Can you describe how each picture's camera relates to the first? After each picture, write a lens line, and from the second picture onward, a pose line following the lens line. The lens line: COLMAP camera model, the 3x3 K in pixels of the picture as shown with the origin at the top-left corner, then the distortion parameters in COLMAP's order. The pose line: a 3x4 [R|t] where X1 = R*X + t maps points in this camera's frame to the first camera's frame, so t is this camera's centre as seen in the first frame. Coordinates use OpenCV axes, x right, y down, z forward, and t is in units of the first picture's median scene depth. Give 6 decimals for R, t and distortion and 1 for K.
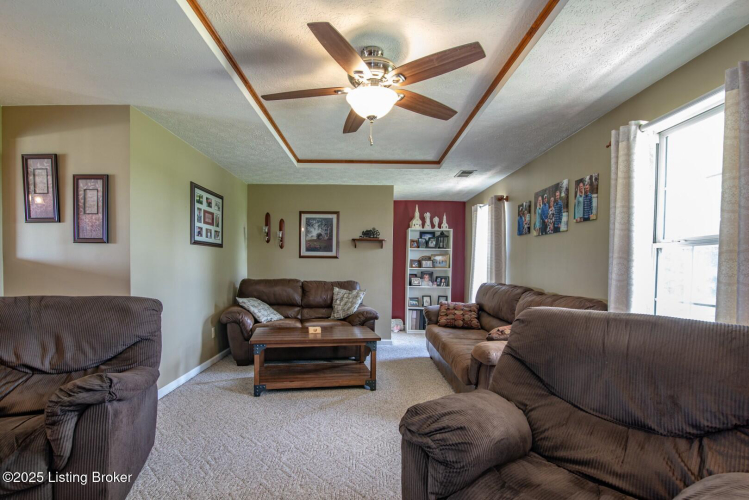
lens RADIAL K [[346.1, 0, 374.3], [0, 346.1, 273.5], [0, 0, 1]] dist [-0.021045, 0.002003]
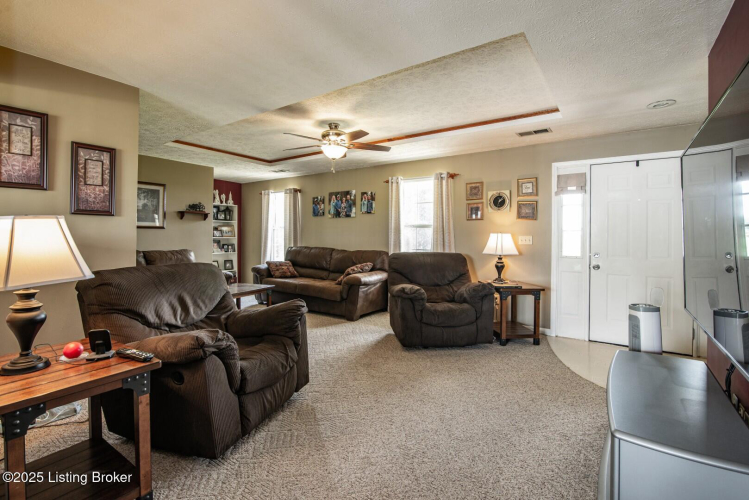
lens RADIAL K [[346.1, 0, 361.6], [0, 346.1, 231.5], [0, 0, 1]] dist [-0.021045, 0.002003]
pose [[0.585416, 0.002930, 0.810728, -0.904596], [0.018535, 0.999684, -0.016996, -0.009776], [-0.810521, 0.024977, 0.585177, -0.140986]]
